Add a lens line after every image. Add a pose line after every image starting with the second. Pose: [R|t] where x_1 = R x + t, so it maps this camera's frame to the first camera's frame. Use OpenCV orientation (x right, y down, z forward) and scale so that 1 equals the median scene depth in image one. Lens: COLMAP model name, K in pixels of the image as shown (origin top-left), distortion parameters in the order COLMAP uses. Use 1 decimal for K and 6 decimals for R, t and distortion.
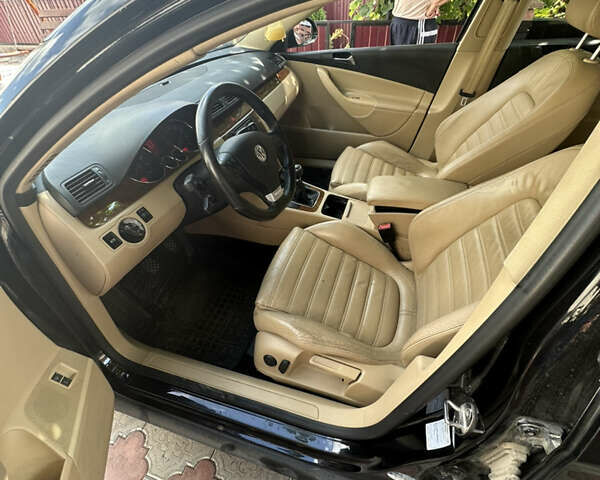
lens RADIAL K [[321.4, 0, 297.5], [0, 321.4, 239.9], [0, 0, 1]] dist [0.000063, 0.000666]
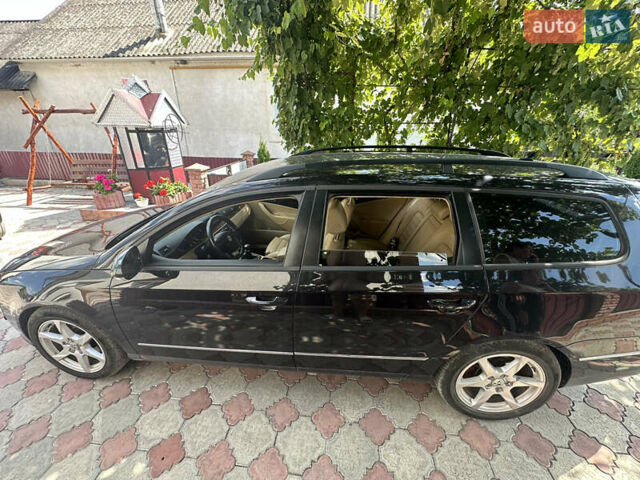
lens RADIAL K [[255.9, 0, 317.1], [0, 255.9, 240.4], [0, 0, 1]] dist [-0.001108, -0.000175]
pose [[0.979068, -0.041813, 0.199193, 0.107382], [0.097421, 0.955552, -0.278261, 0.259025], [-0.178705, 0.291842, 0.939624, -0.711072]]
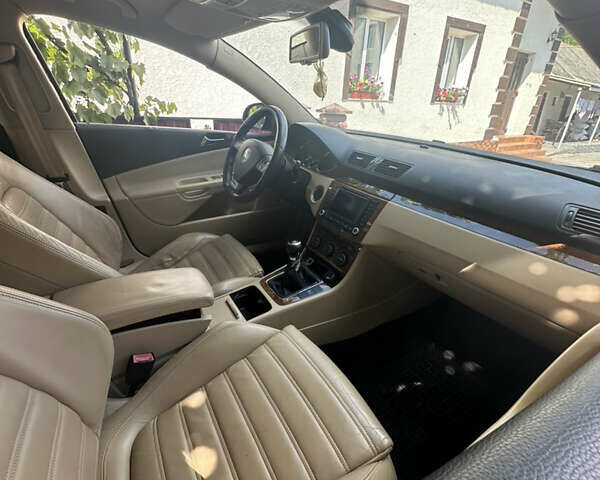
lens RADIAL K [[321.4, 0, 297.5], [0, 321.4, 239.9], [0, 0, 1]] dist [0.000063, 0.000666]
pose [[-0.670201, 0.313726, -0.672612, 0.469850], [-0.494688, 0.486769, 0.719958, -0.720595], [0.553277, 0.815249, -0.171036, 0.998582]]
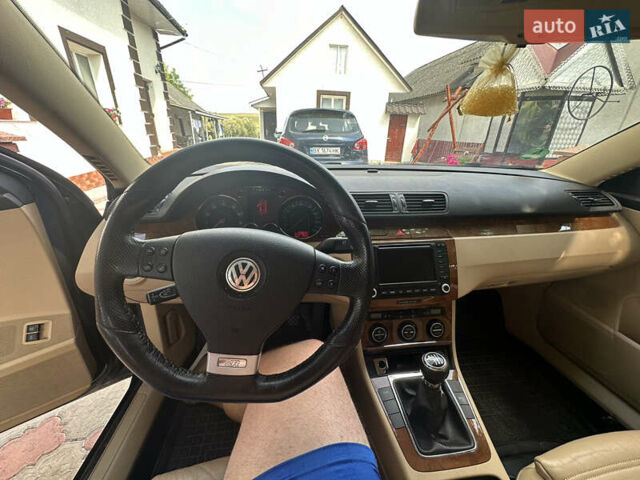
lens RADIAL K [[255.9, 0, 317.1], [0, 255.9, 240.4], [0, 0, 1]] dist [-0.001108, -0.000175]
pose [[0.426125, 0.400722, -0.811073, 0.141602], [-0.622378, 0.780517, 0.058638, -0.245549], [0.656554, 0.479807, 0.581998, 0.496327]]
